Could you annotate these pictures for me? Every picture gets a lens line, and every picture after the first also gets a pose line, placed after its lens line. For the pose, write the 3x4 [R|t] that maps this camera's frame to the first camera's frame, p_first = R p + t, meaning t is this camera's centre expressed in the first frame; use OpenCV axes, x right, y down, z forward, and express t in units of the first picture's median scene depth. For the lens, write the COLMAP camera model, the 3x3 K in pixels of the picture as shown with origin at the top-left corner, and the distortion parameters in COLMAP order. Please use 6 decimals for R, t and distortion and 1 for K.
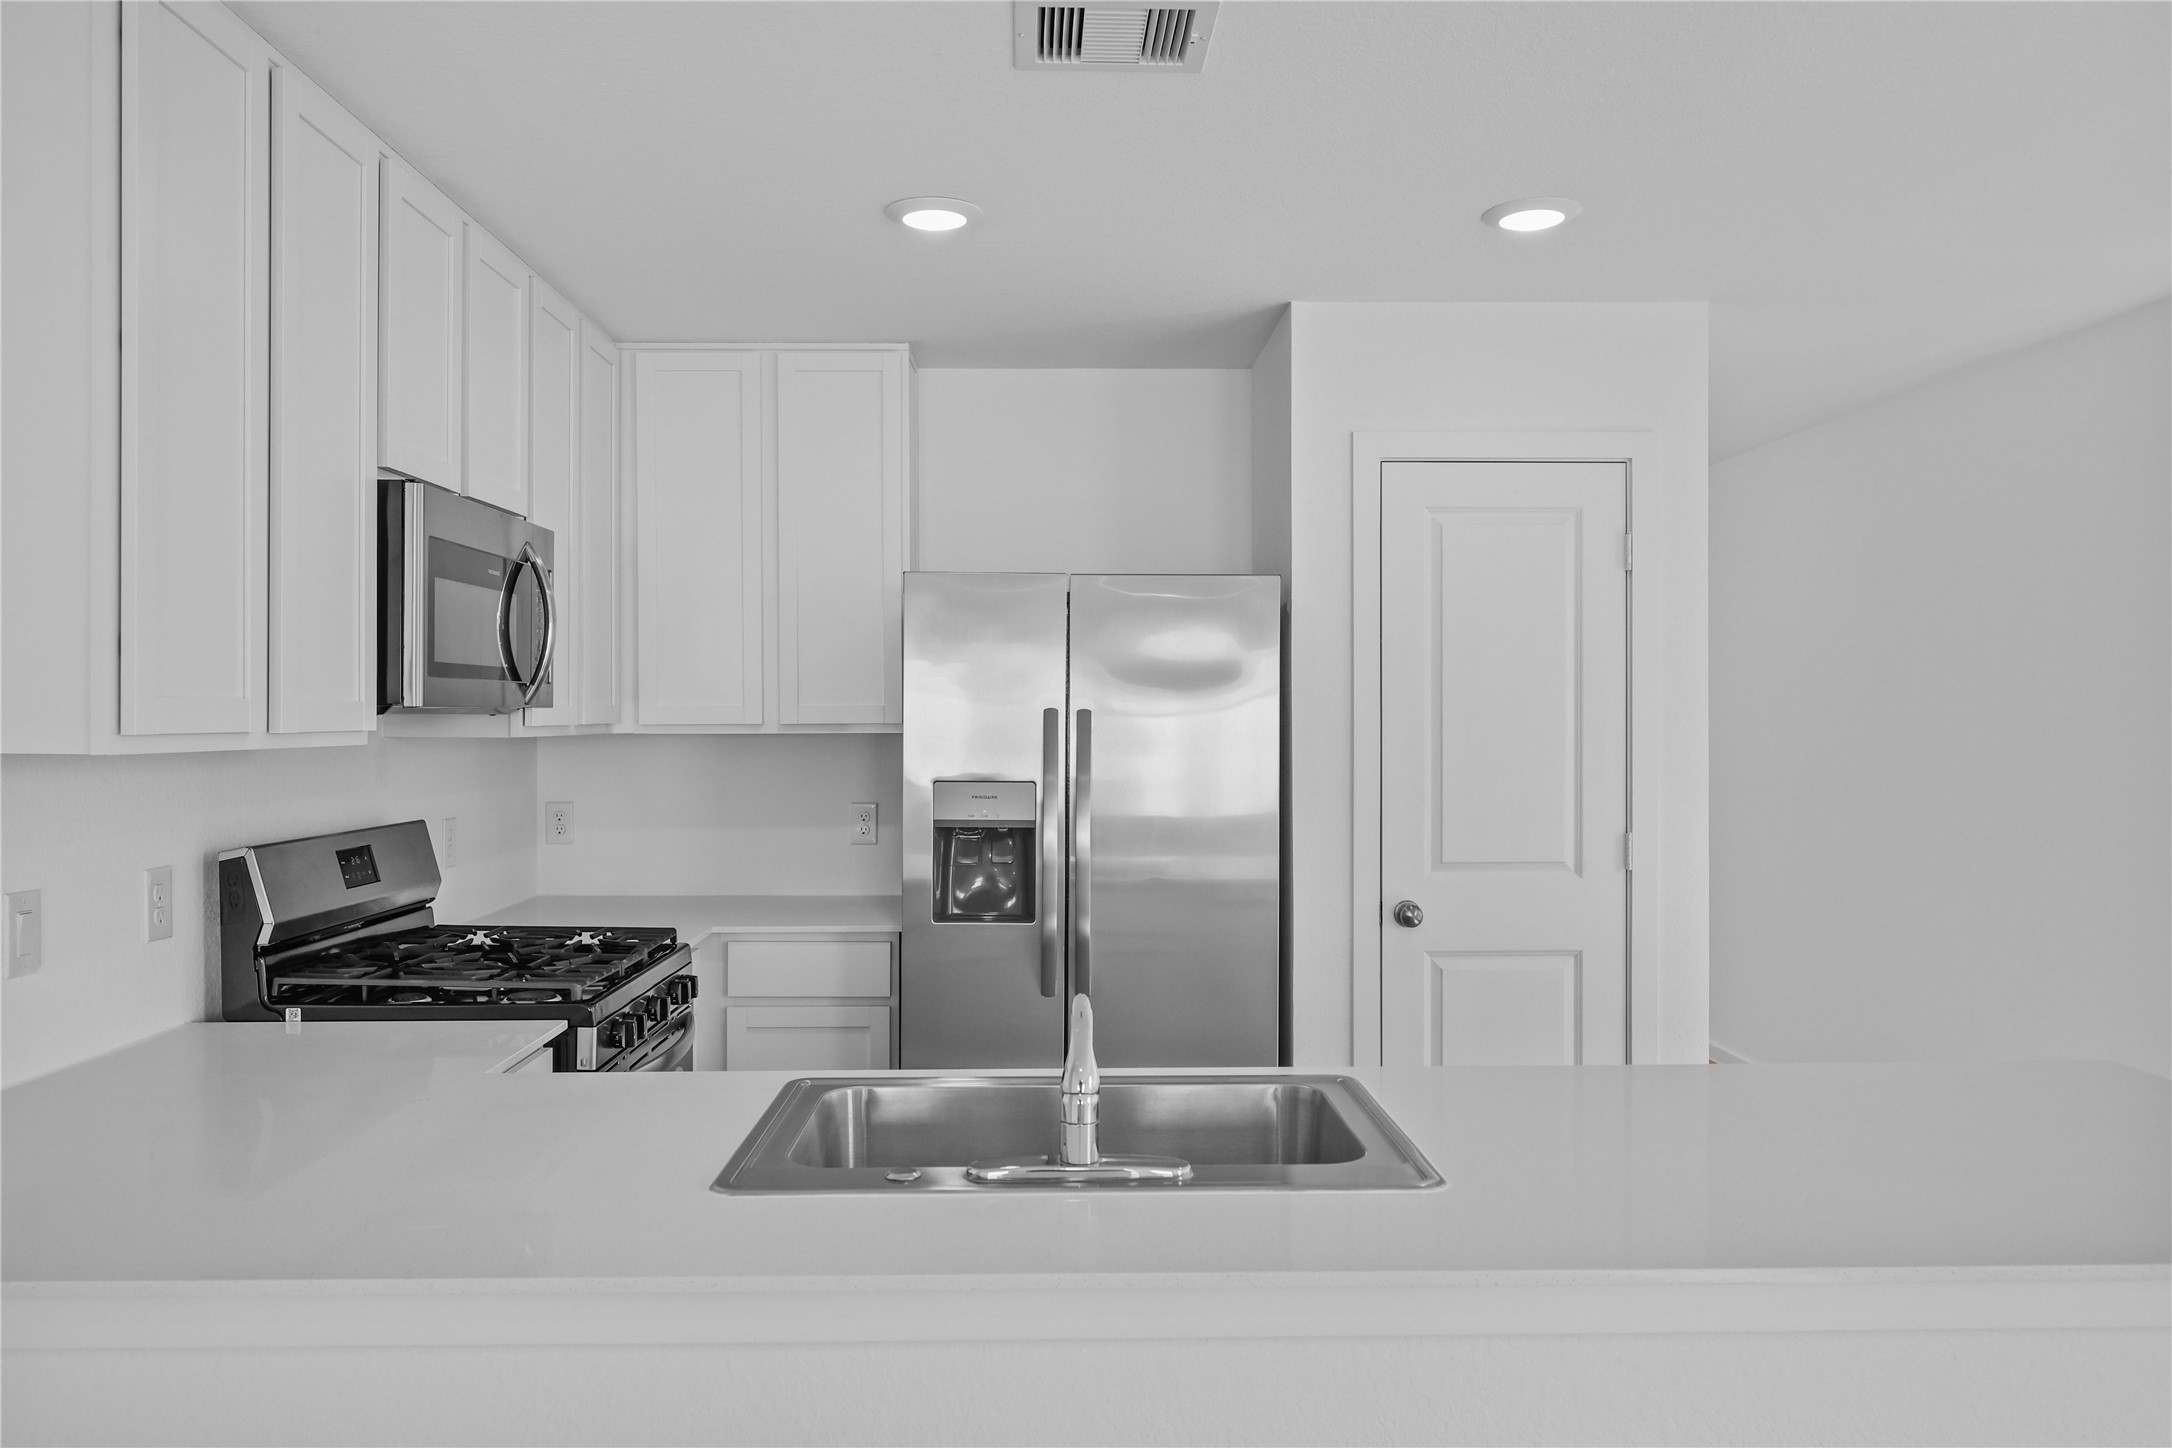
lens RADIAL K [[1539.1, 0, 1079.2], [0, 1539.1, 727.5], [0, 0, 1]] dist [-0.002787, -0.000088]
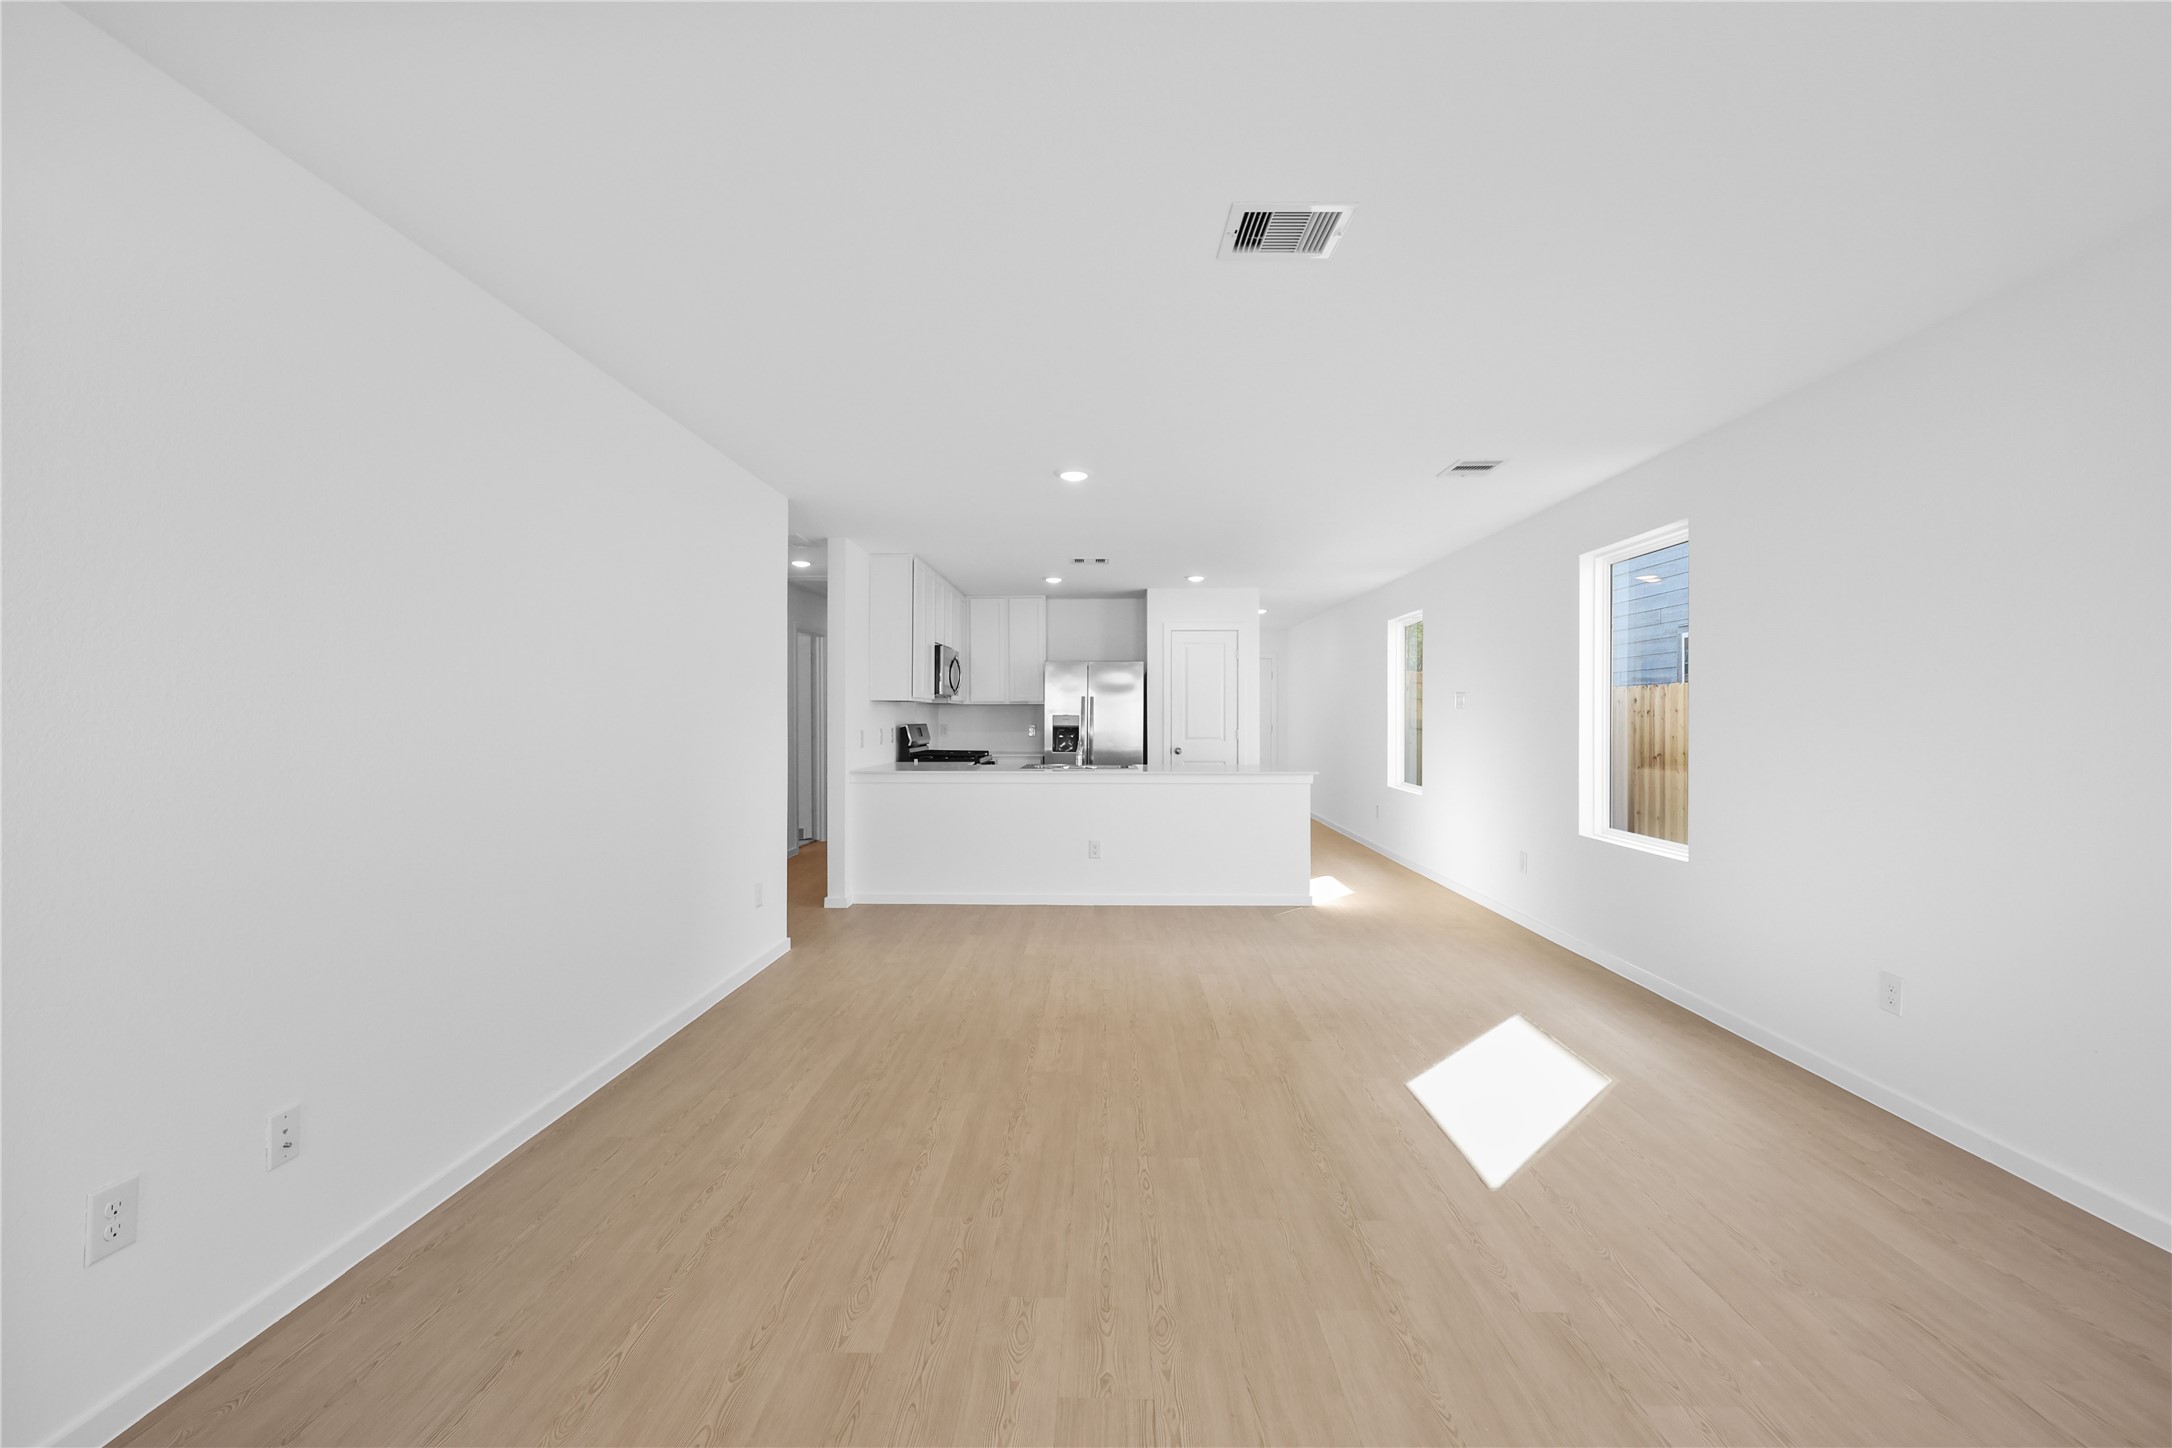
lens RADIAL K [[876.6, 0, 1093.0], [0, 876.6, 722.8], [0, 0, 1]] dist [-0.000738, -0.000118]
pose [[0.999259, 0.001805, -0.038442, 0.090110], [-0.001768, 0.999998, 0.000985, 0.051193], [0.038444, -0.000916, 0.999260, -1.183832]]
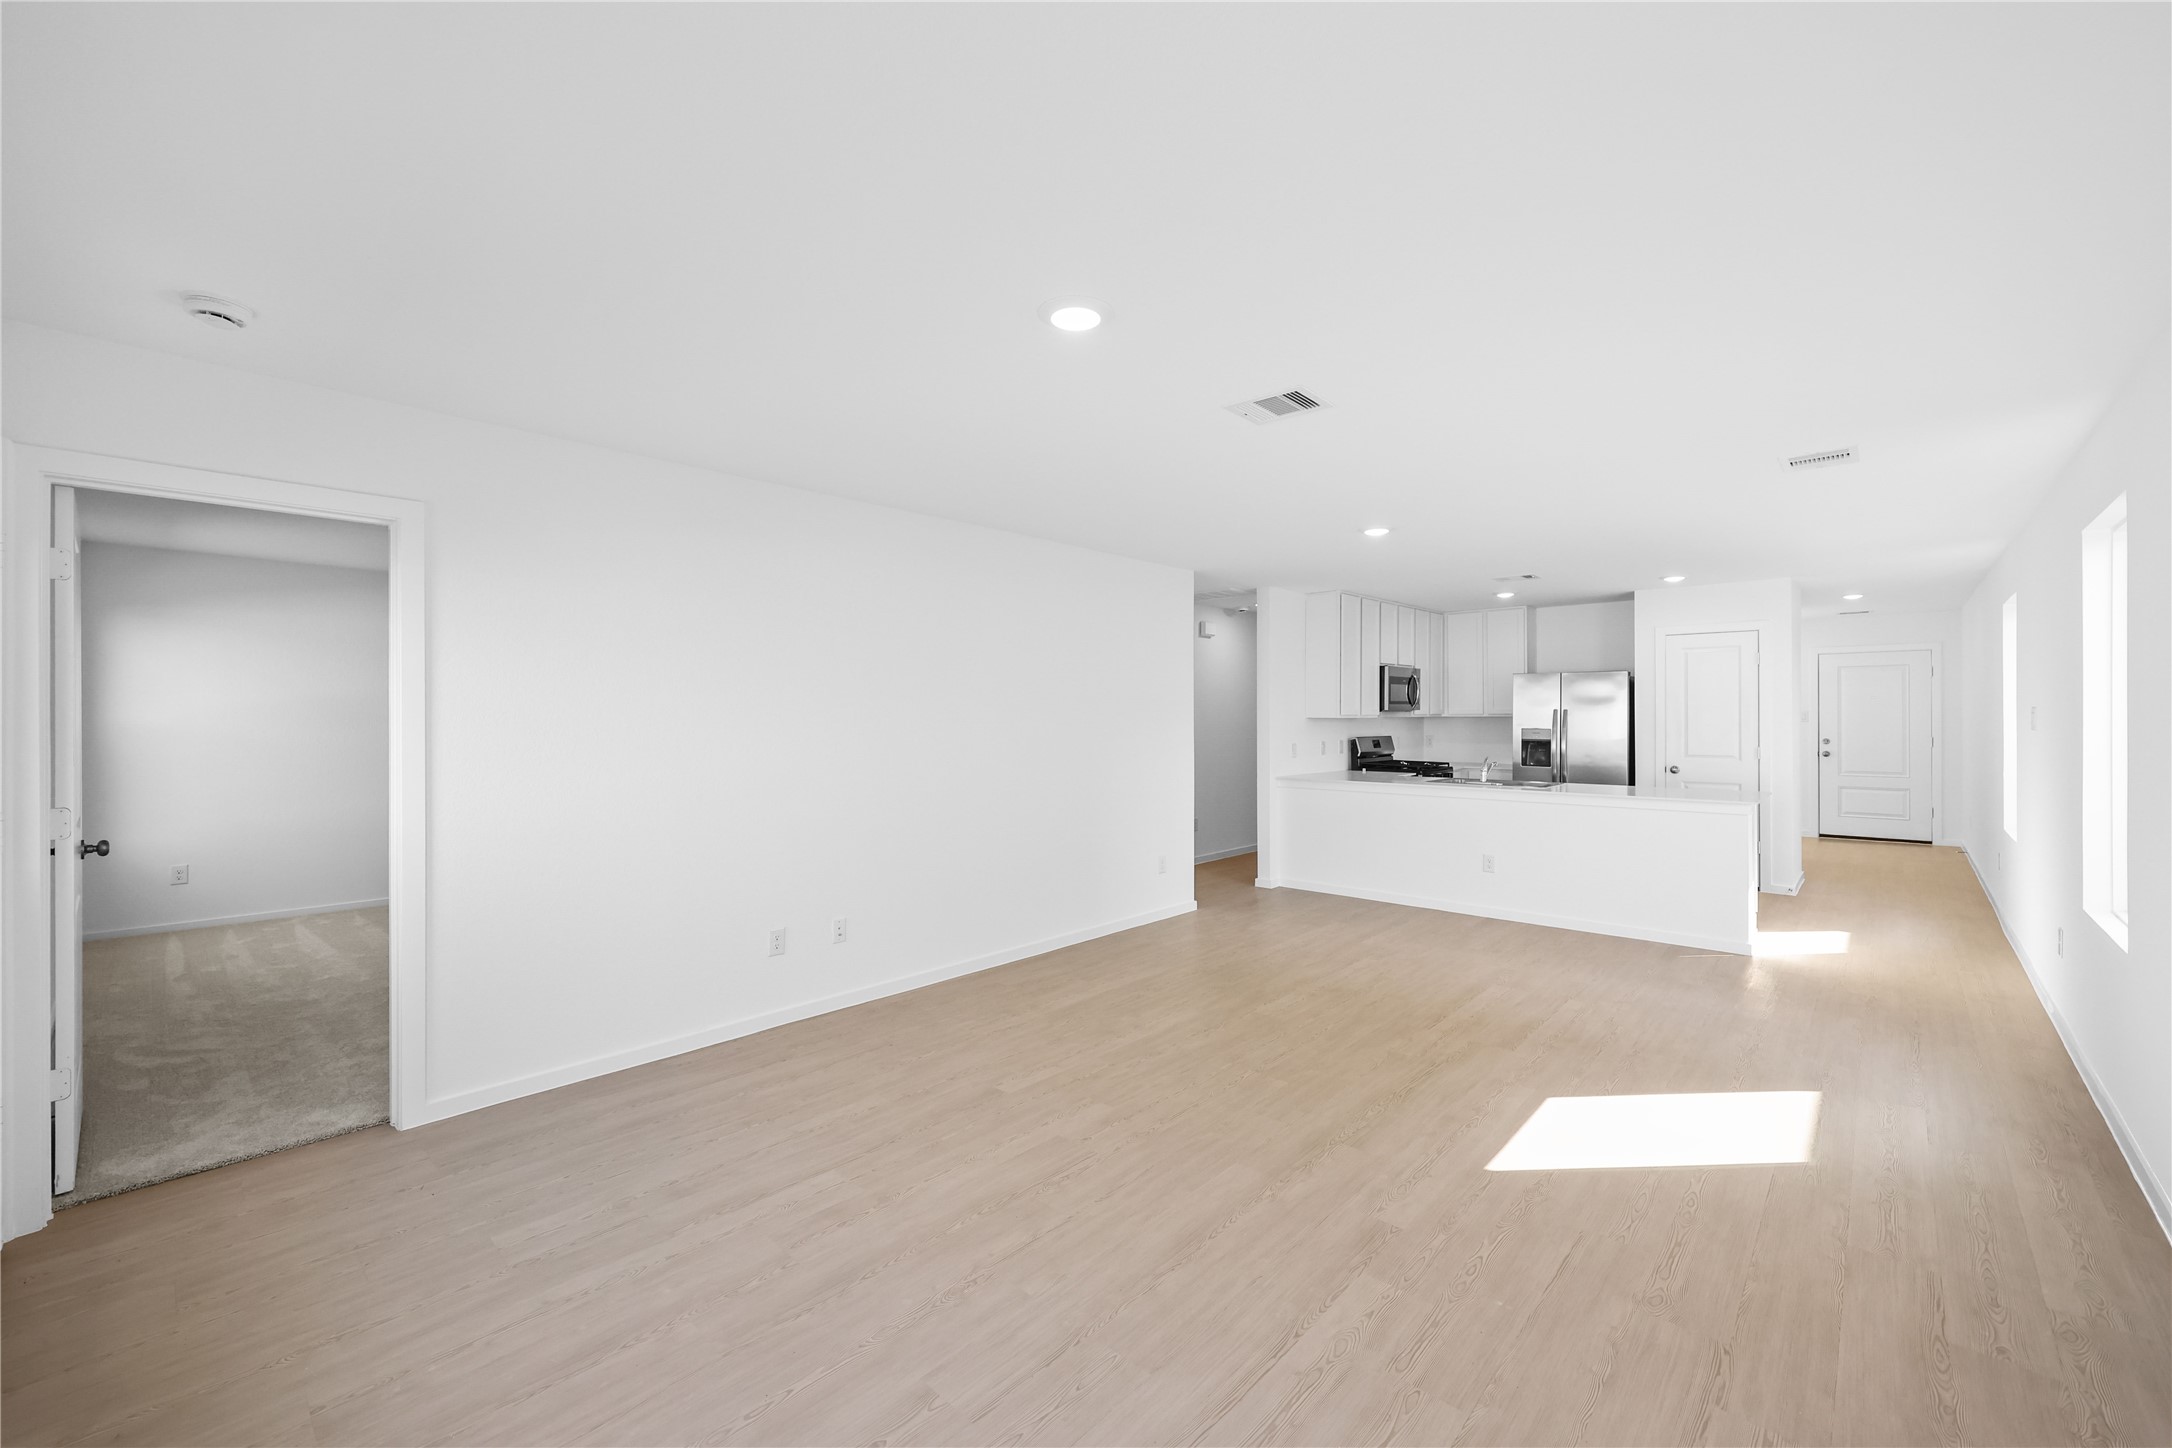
lens RADIAL K [[876.6, 0, 1083.9], [0, 876.6, 715.3], [0, 0, 1]] dist [-0.000738, -0.000118]
pose [[0.719169, -0.001917, -0.694832, 0.630010], [-0.002182, 0.999985, -0.005018, 0.015056], [0.694831, 0.005125, 0.719155, -1.301218]]
